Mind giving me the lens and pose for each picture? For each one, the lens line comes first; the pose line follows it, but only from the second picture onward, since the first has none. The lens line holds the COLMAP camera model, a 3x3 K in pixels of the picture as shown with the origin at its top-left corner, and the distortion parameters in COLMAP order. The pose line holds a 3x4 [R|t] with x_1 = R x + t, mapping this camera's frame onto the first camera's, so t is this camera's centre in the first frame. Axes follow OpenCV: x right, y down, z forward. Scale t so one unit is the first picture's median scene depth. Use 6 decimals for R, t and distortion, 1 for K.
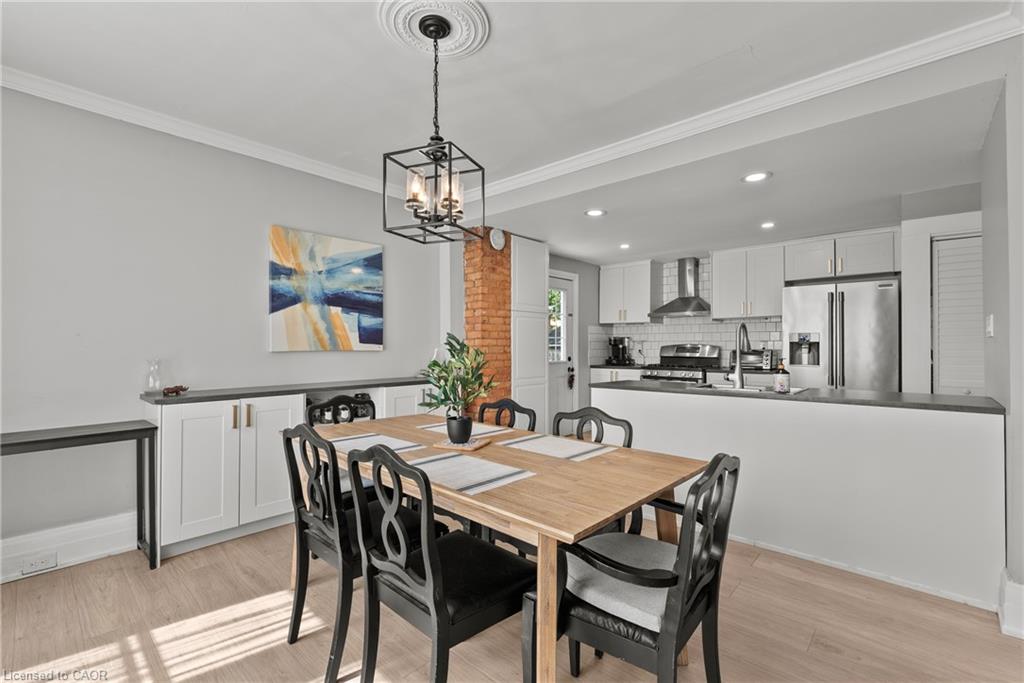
lens RADIAL K [[455.2, 0, 511.5], [0, 455.2, 343.2], [0, 0, 1]] dist [-0.005205, 0.001380]
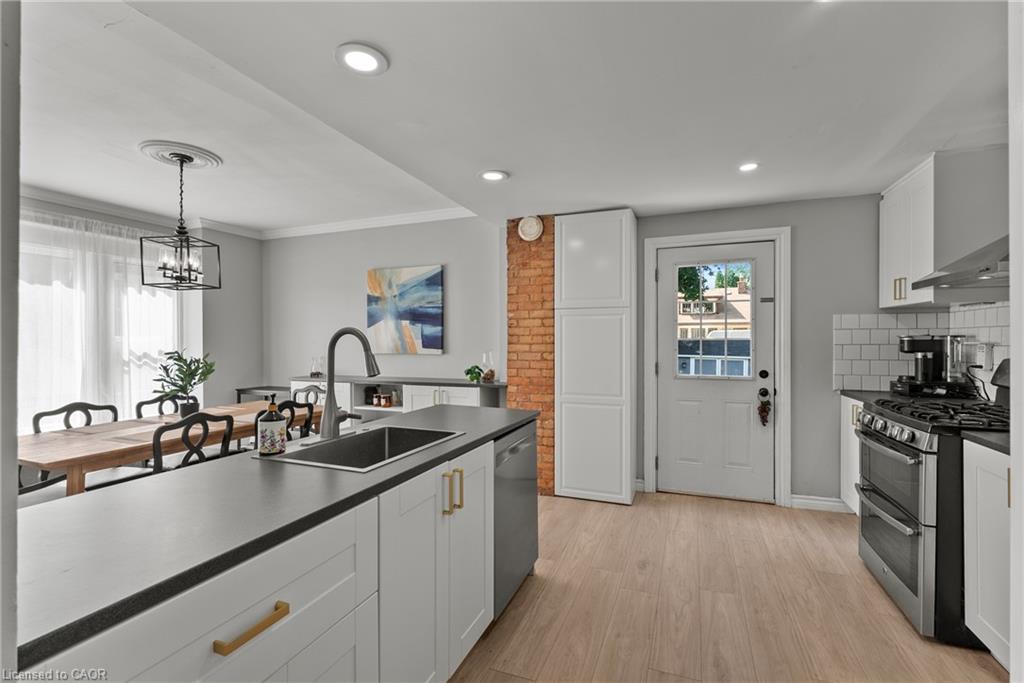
lens RADIAL K [[455.2, 0, 511.6], [0, 455.2, 345.2], [0, 0, 1]] dist [-0.005205, 0.001380]
pose [[0.359912, 0.005968, -0.932967, 0.903383], [0.006170, 0.999942, 0.008777, -0.017219], [0.932966, -0.008915, 0.359855, 0.770125]]
